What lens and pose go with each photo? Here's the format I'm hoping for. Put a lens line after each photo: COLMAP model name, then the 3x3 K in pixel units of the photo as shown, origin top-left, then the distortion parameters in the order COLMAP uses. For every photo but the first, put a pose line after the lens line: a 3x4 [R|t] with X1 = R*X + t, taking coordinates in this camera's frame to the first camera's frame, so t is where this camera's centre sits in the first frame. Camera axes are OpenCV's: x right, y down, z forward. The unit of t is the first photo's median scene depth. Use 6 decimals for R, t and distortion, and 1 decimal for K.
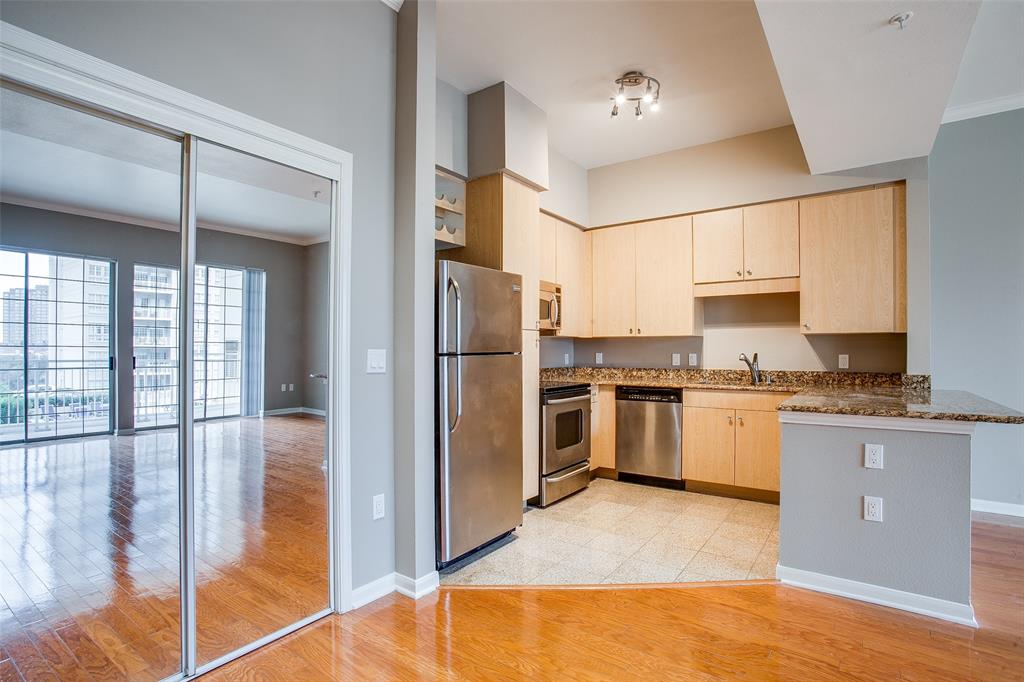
lens RADIAL K [[517.2, 0, 506.2], [0, 517.2, 349.7], [0, 0, 1]] dist [-0.064038, 0.029439]
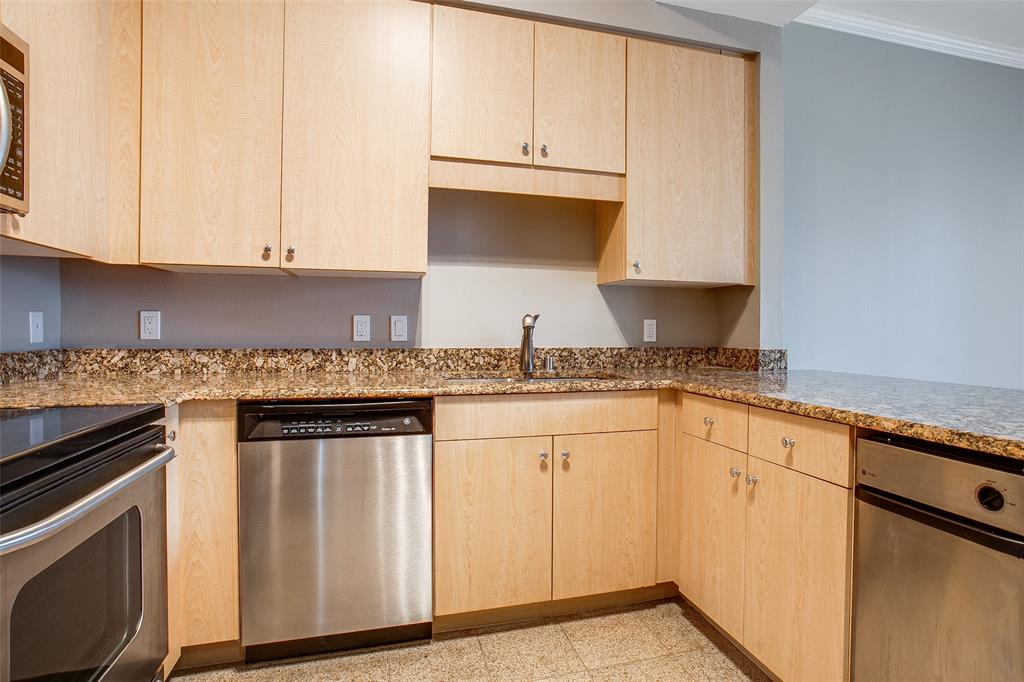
lens RADIAL K [[517.2, 0, 523.4], [0, 517.2, 337.8], [0, 0, 1]] dist [-0.064038, 0.029439]
pose [[0.612665, -0.006484, 0.790316, 0.068285], [-0.007147, 0.999880, 0.013744, 0.023335], [-0.790311, -0.014069, 0.612545, 0.702983]]
